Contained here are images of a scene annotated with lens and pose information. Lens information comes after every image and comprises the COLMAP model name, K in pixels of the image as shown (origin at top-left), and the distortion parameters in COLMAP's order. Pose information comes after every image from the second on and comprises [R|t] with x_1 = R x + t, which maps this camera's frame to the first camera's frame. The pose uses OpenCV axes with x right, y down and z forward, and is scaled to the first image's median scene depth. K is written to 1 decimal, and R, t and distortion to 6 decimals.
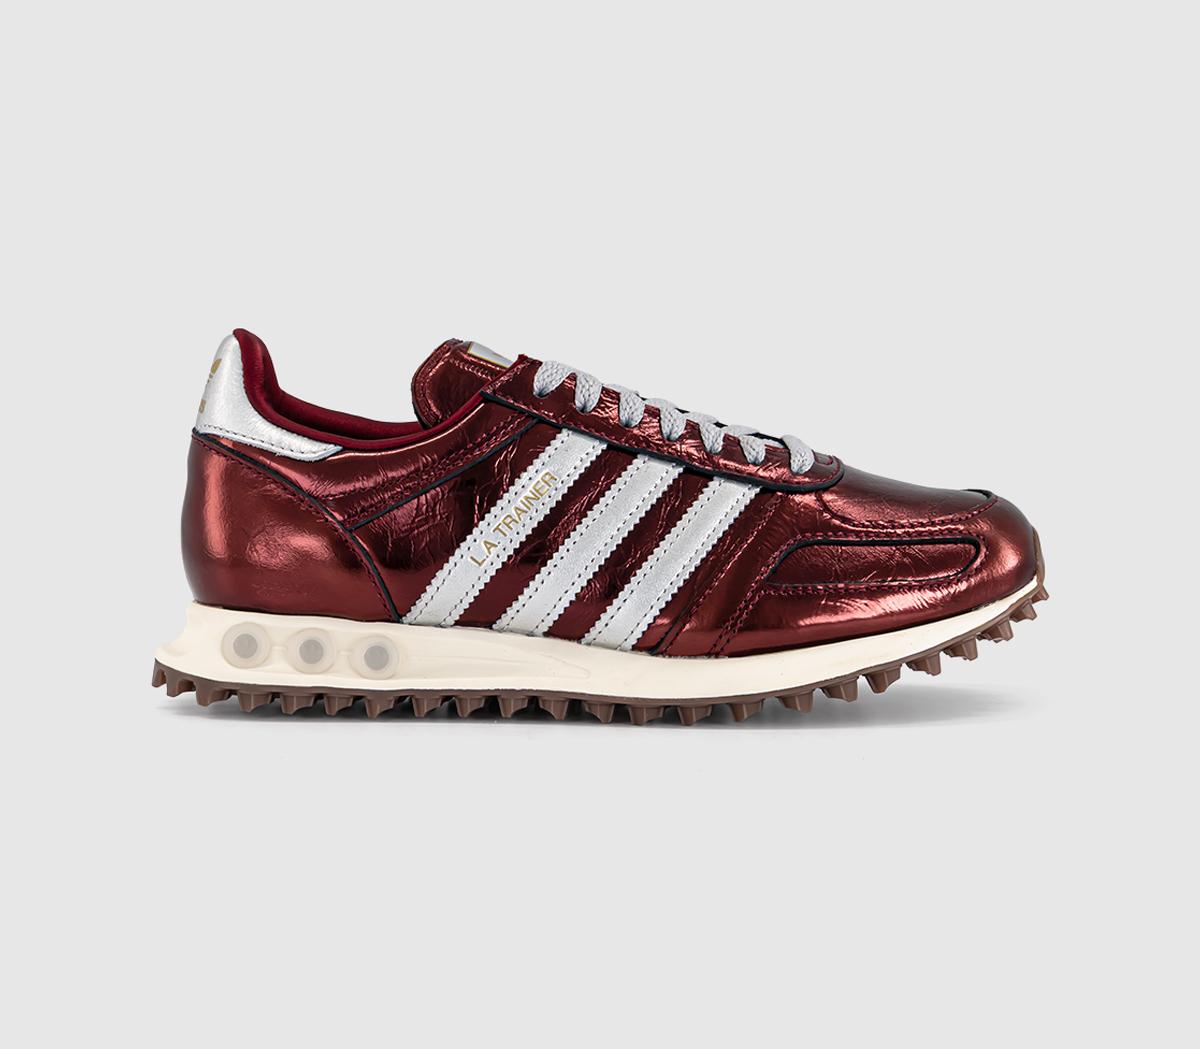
lens RADIAL K [[2318.4, 0, 600.0], [0, 2318.4, 524.5], [0, 0, 1]] dist [0.008746, -0.077618]
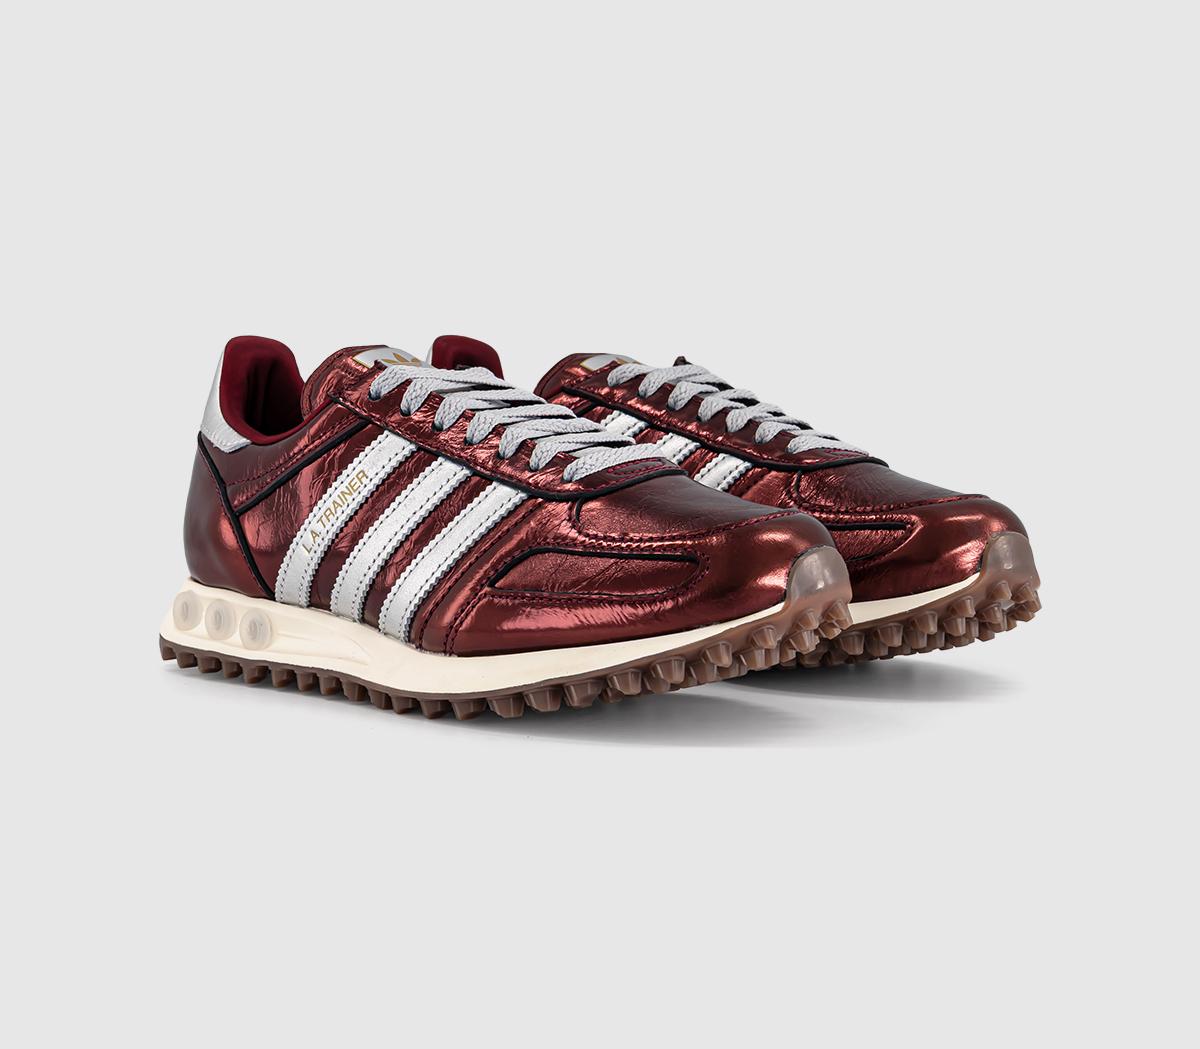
lens RADIAL K [[2318.4, 0, 600.0], [0, 2318.4, 524.5], [0, 0, 1]] dist [0.008746, -0.077618]
pose [[0.783905, 0.053067, -0.618608, 0.724824], [-0.053386, 0.998412, 0.017997, -0.022425], [0.618581, 0.018917, 0.785493, 0.226478]]
